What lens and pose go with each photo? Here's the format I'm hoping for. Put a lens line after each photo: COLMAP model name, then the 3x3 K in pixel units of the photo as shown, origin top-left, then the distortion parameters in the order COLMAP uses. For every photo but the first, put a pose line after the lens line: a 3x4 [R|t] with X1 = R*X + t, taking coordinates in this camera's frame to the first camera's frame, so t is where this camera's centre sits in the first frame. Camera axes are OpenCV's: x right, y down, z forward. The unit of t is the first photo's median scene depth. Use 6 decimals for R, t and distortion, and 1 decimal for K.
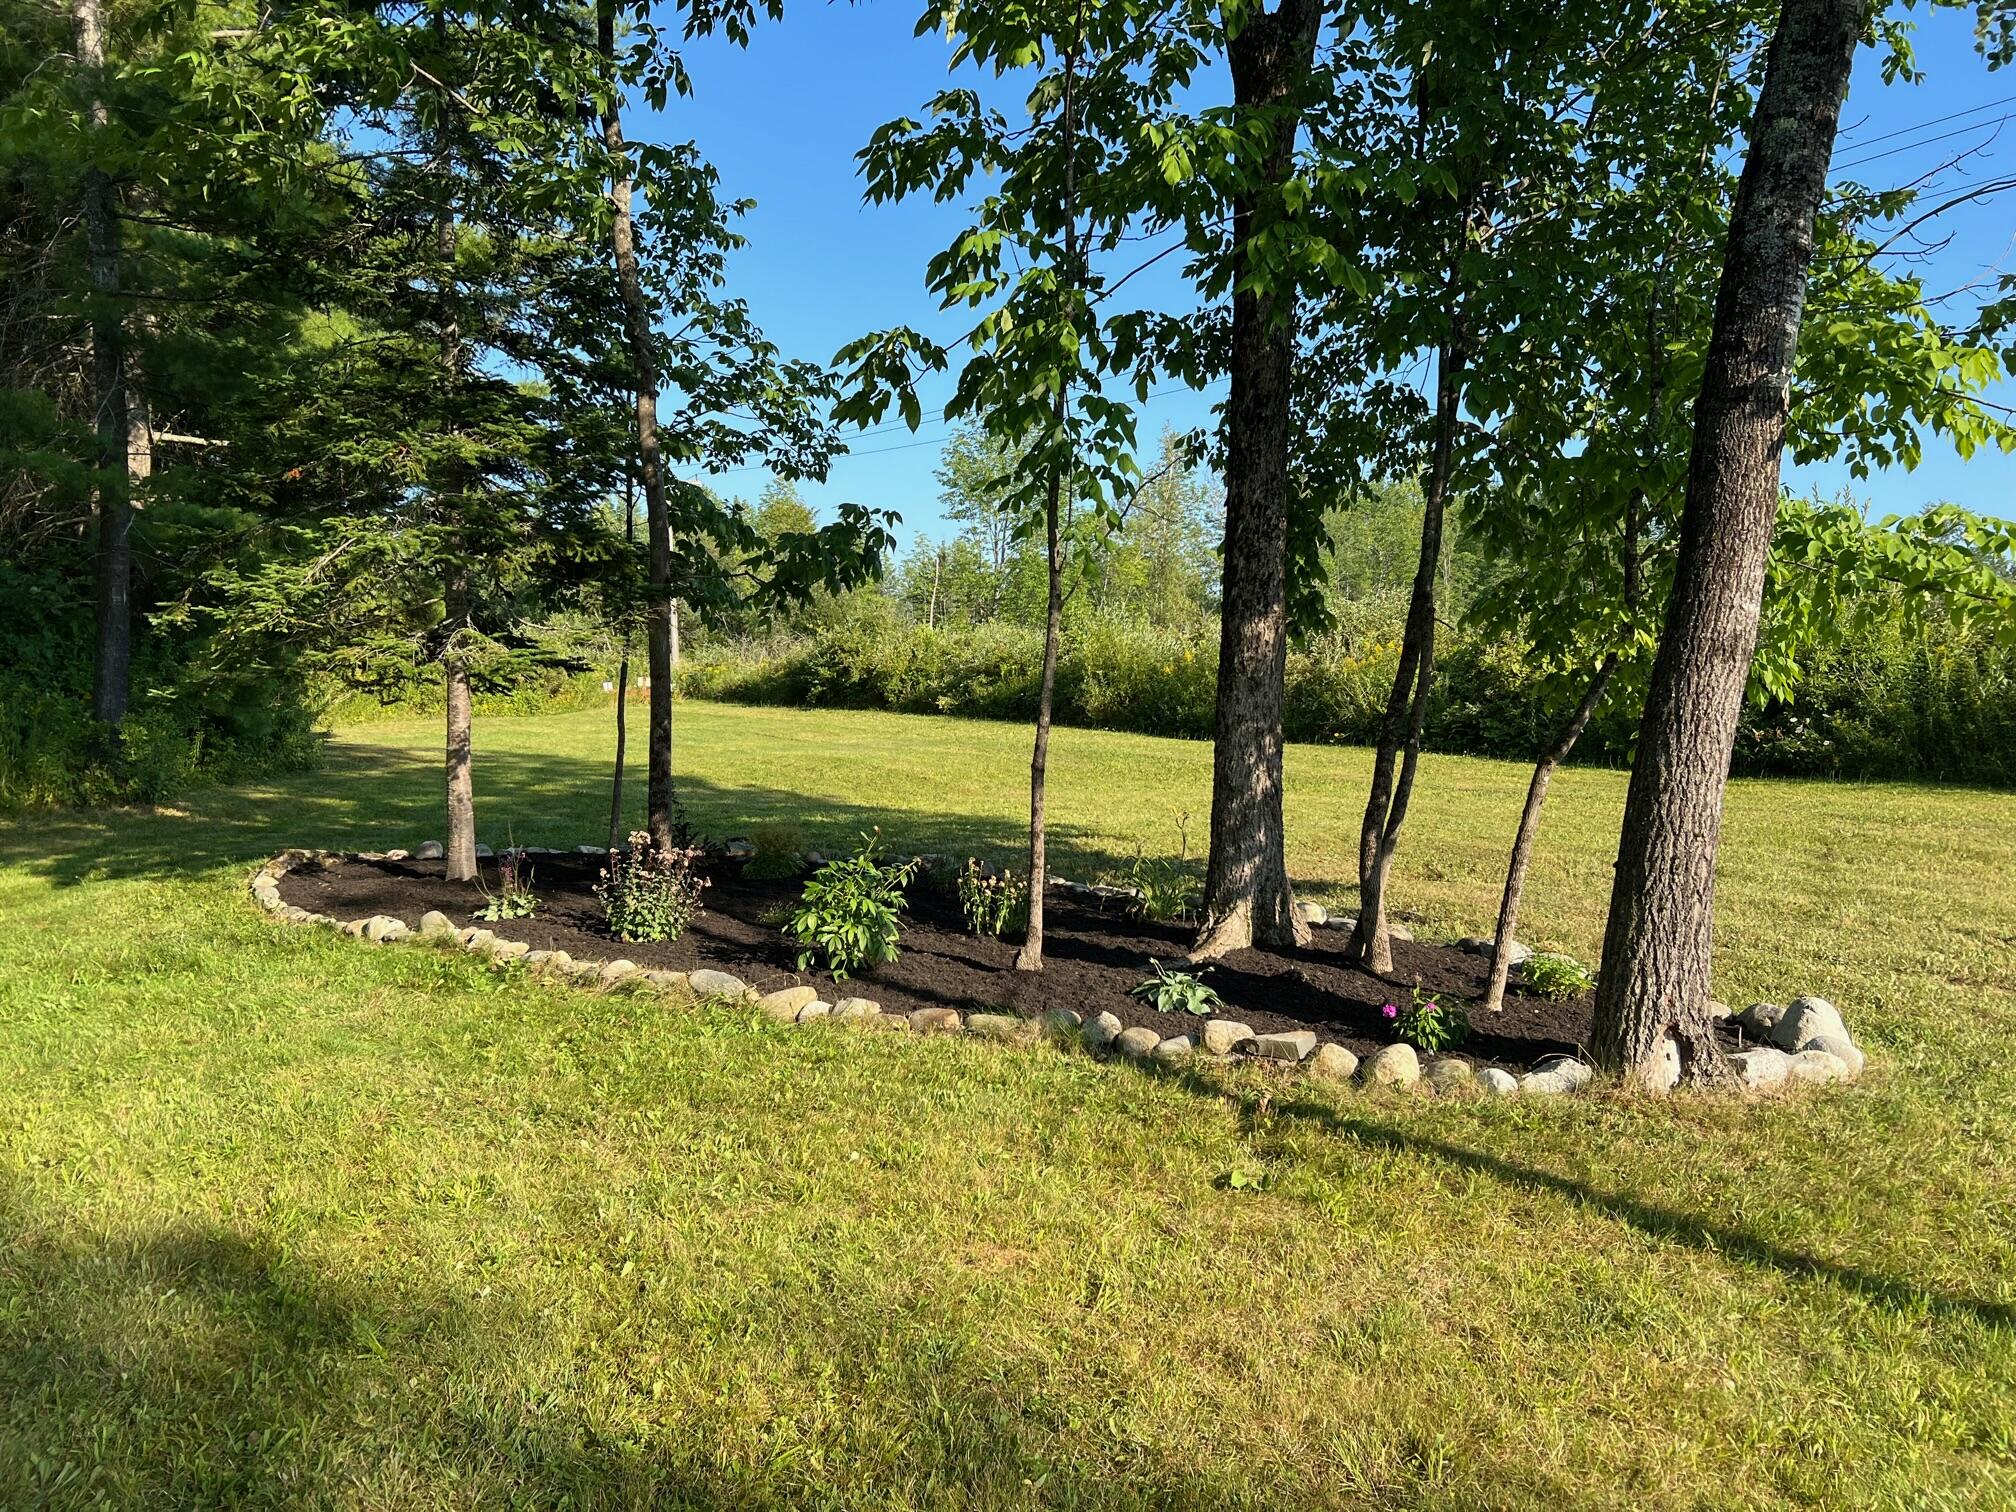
lens RADIAL K [[1523.7, 0, 1003.3], [0, 1523.7, 766.4], [0, 0, 1]] dist [0.030587, -0.004457]
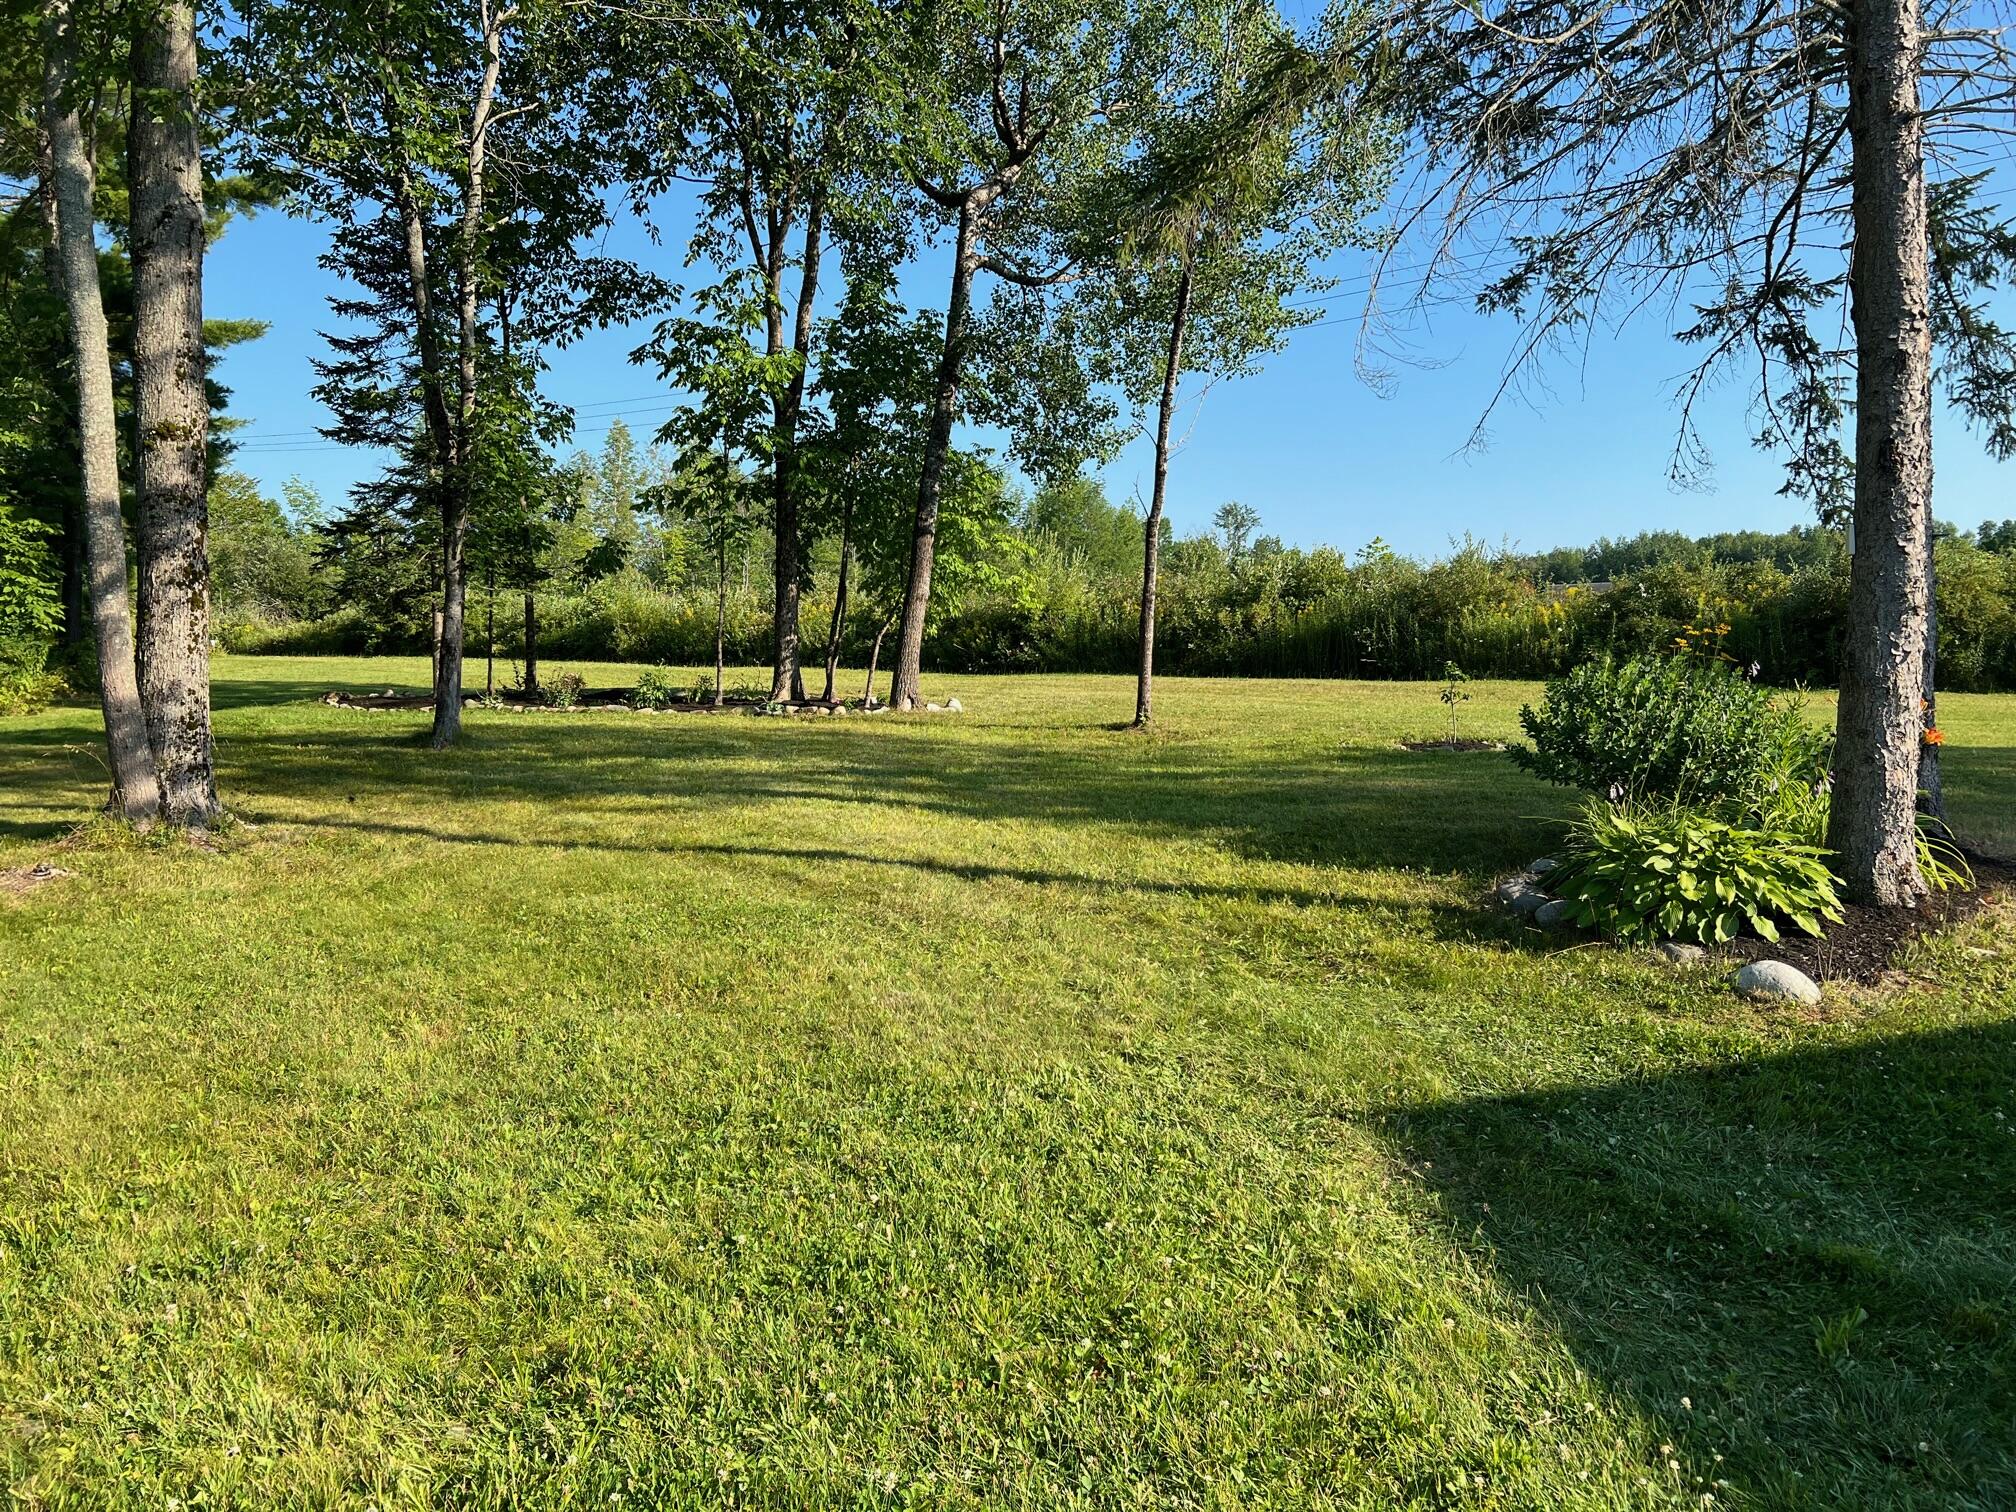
lens RADIAL K [[1523.7, 0, 1008.0], [0, 1523.7, 741.0], [0, 0, 1]] dist [0.030587, -0.004457]
pose [[0.927086, -0.027036, 0.373873, -0.148002], [0.027189, 0.999618, 0.004864, 0.054013], [-0.373862, 0.005656, 0.927467, -0.511230]]
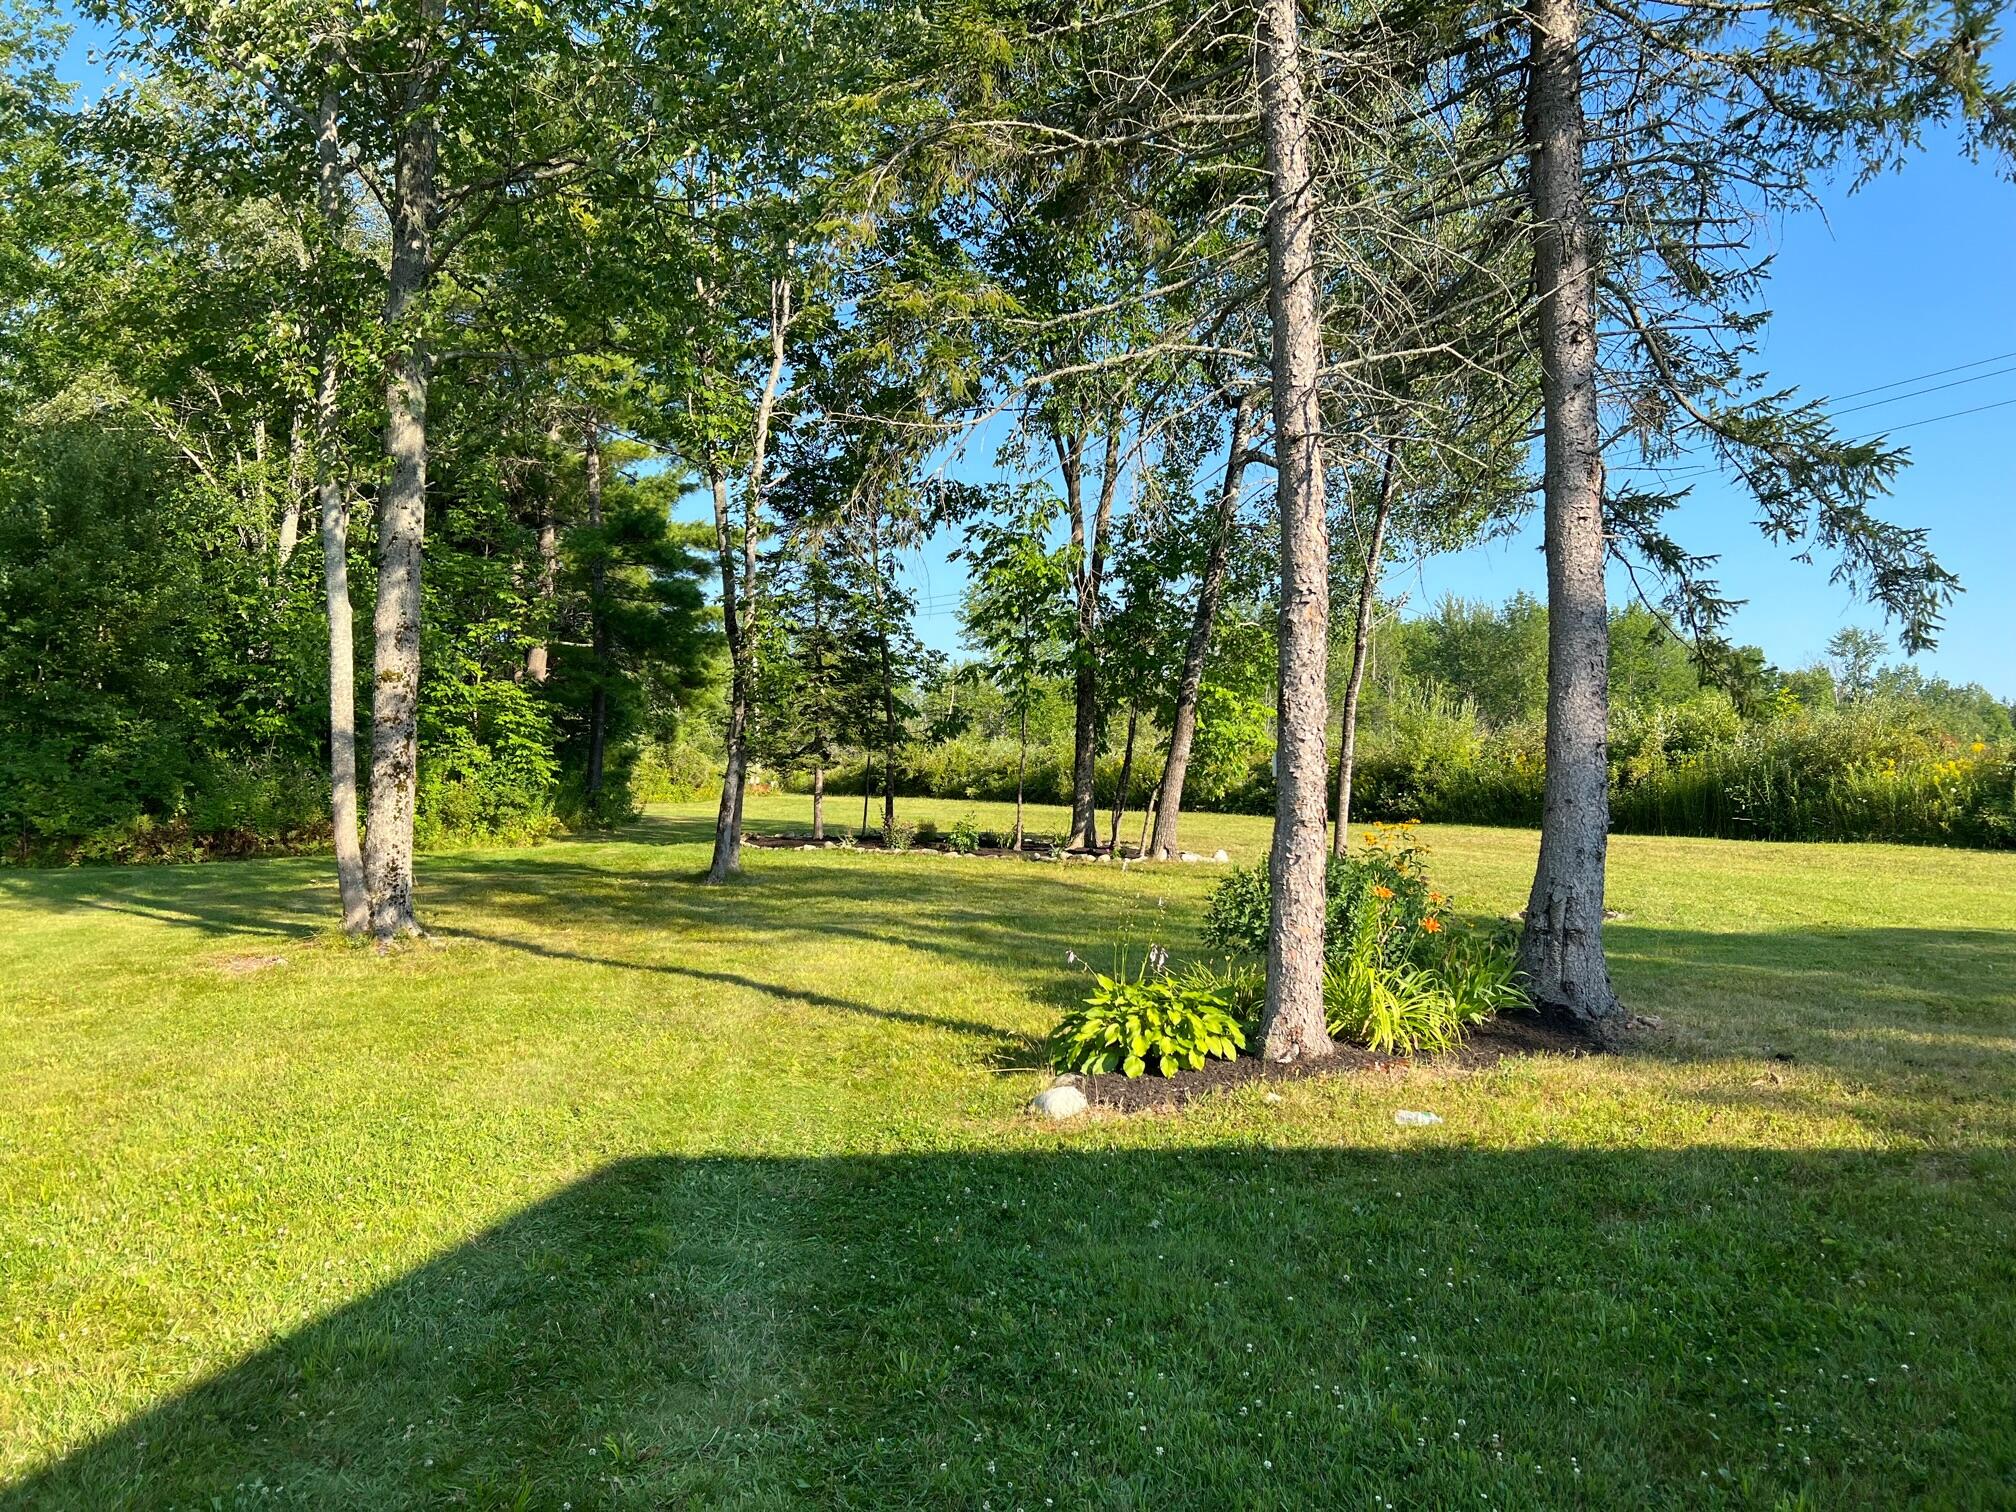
lens RADIAL K [[1523.7, 0, 1014.8], [0, 1523.7, 762.5], [0, 0, 1]] dist [0.030587, -0.004457]
pose [[0.999986, 0.004340, 0.002860, 0.001346], [-0.004117, 0.997272, -0.073695, 0.049521], [-0.003172, 0.073683, 0.997277, -0.629653]]
